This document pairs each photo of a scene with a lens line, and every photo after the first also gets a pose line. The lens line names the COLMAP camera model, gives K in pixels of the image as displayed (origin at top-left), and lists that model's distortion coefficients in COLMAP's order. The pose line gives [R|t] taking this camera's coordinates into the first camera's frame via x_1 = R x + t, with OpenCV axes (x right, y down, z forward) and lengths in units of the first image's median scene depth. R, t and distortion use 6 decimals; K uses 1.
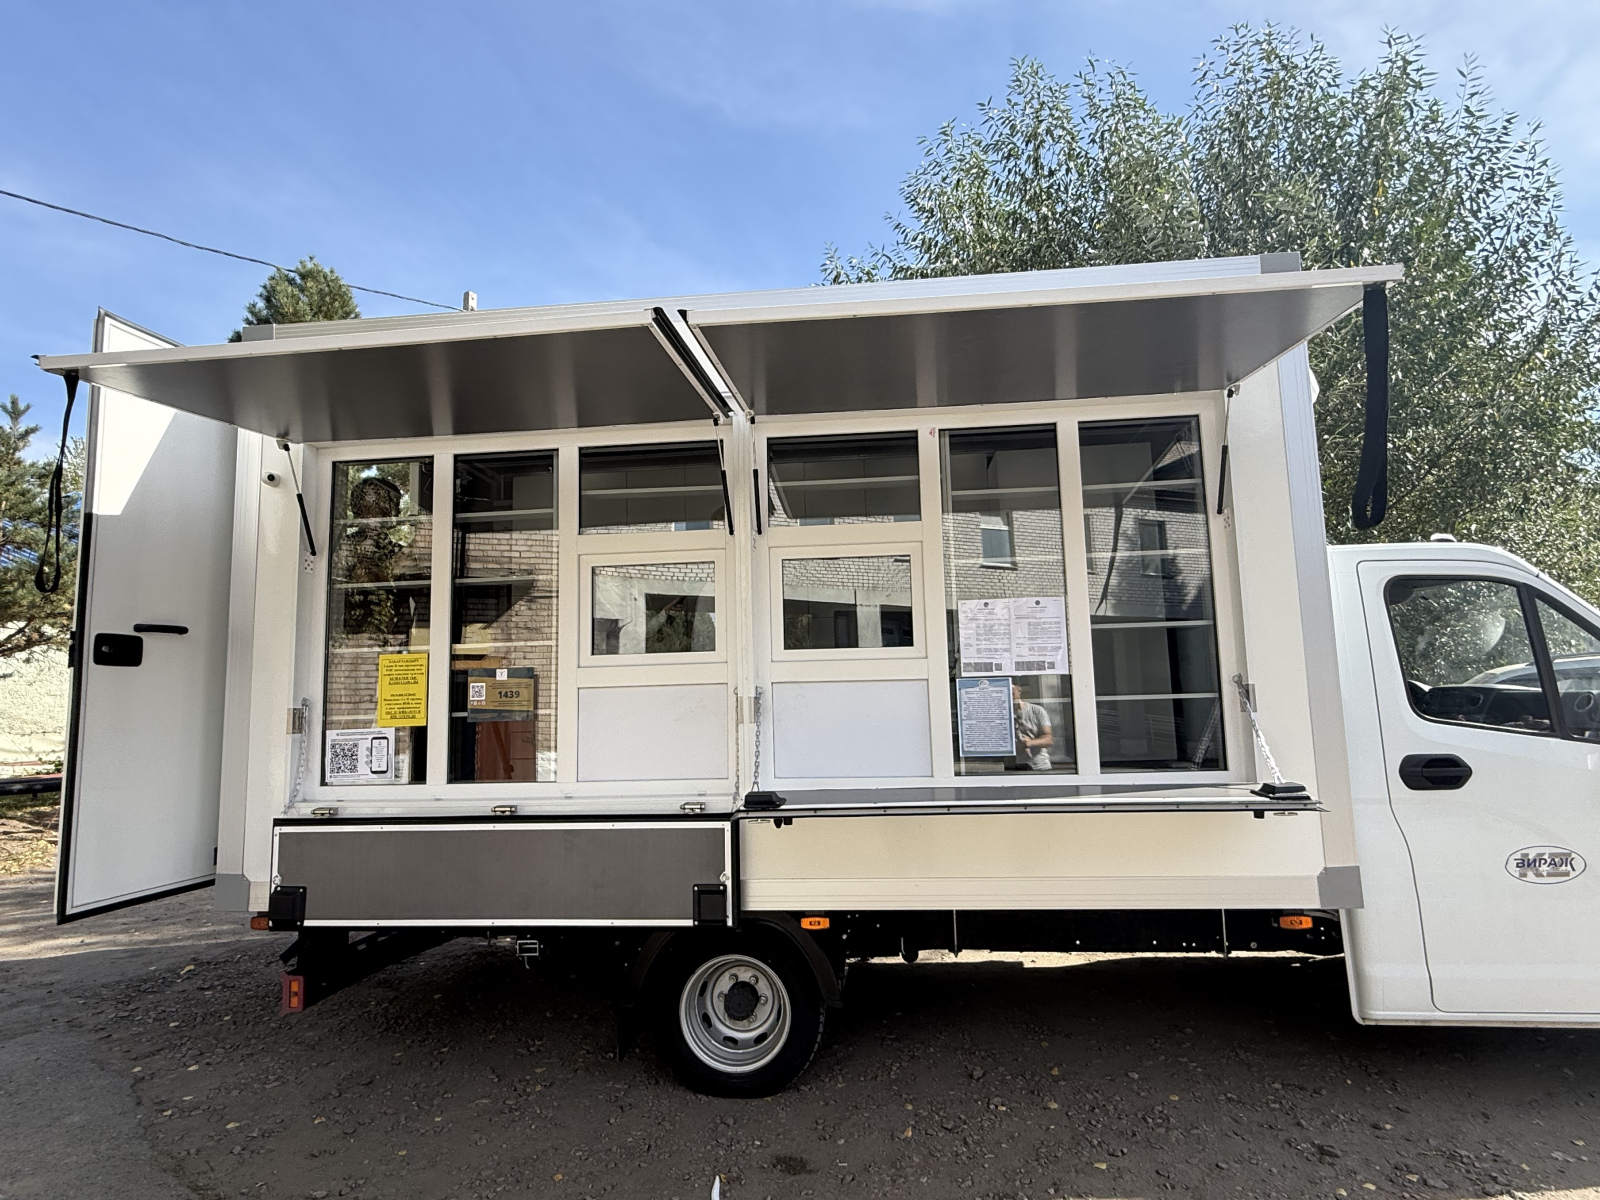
lens RADIAL K [[843.0, 0, 798.9], [0, 843.0, 601.0], [0, 0, 1]] dist [0.000316, -0.000008]
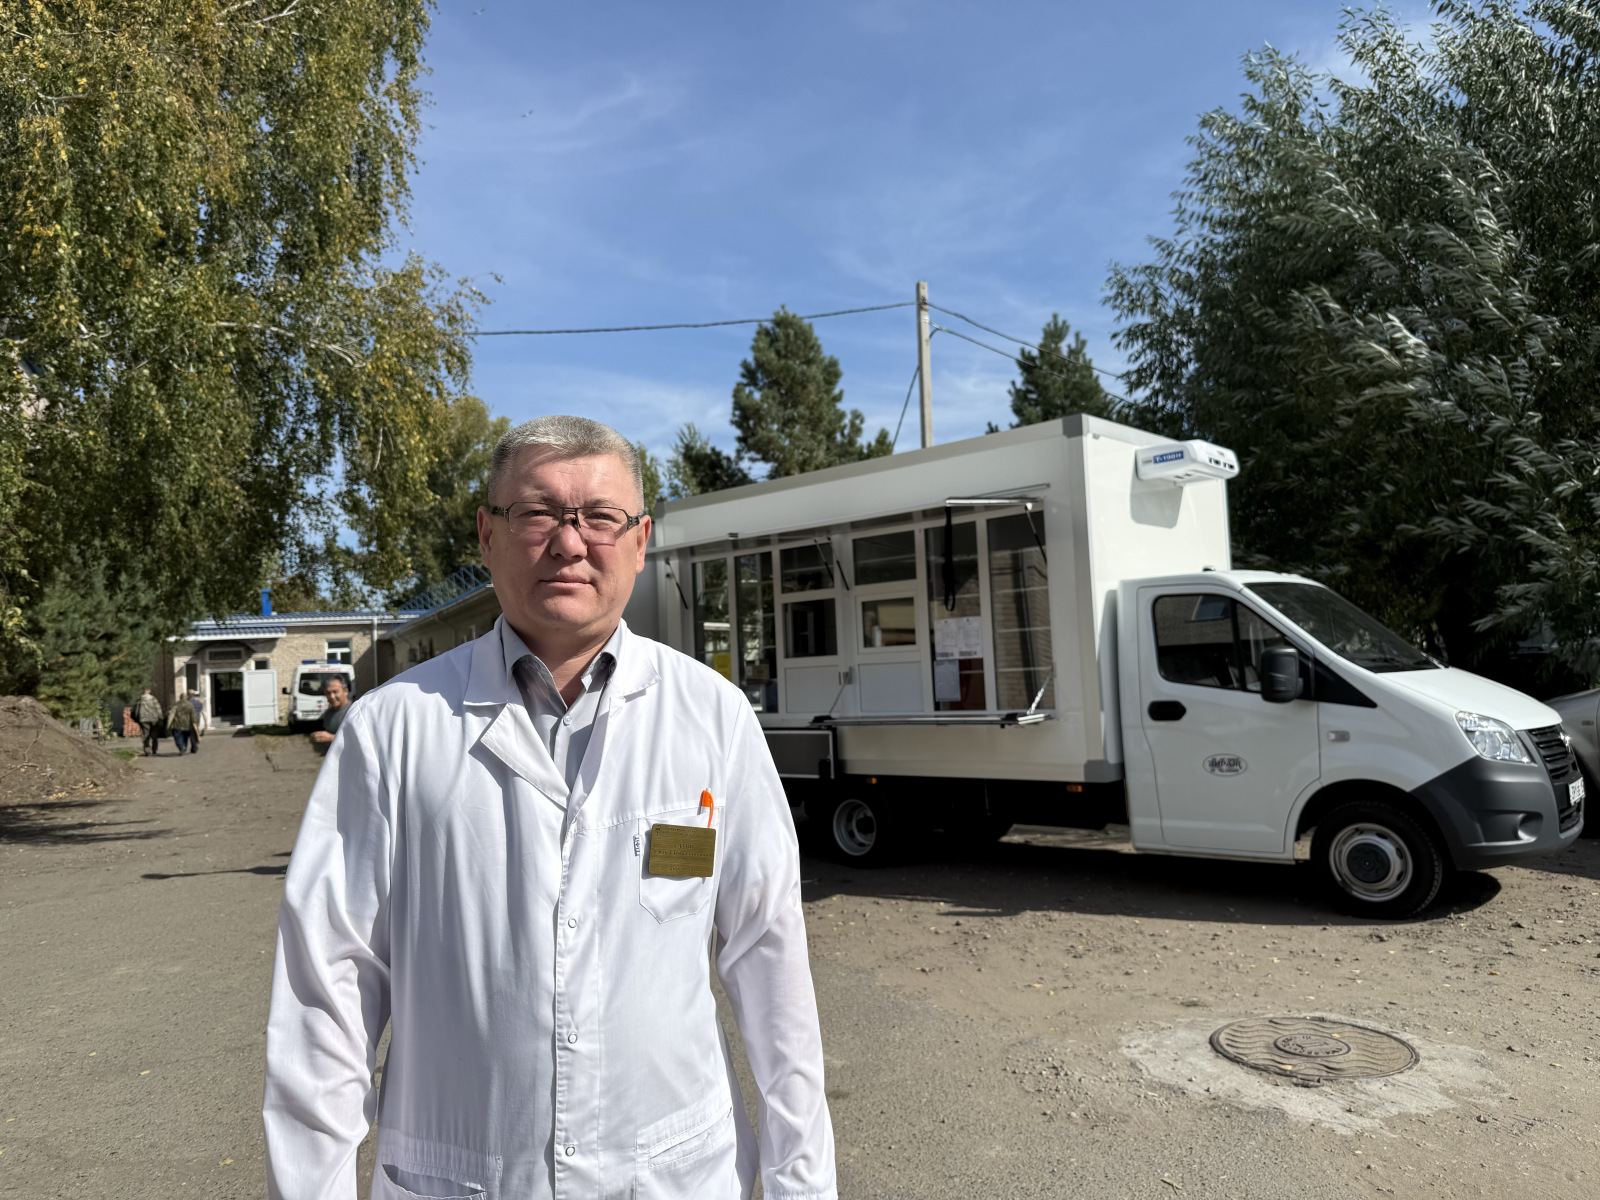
lens RADIAL K [[1132.1, 0, 801.2], [0, 1132.1, 591.8], [0, 0, 1]] dist [-0.009142, -0.002892]
pose [[0.806578, -0.052633, -0.588779, 1.512672], [0.084735, 0.996036, 0.027042, -0.164570], [0.585022, -0.071702, 0.807841, -1.281256]]
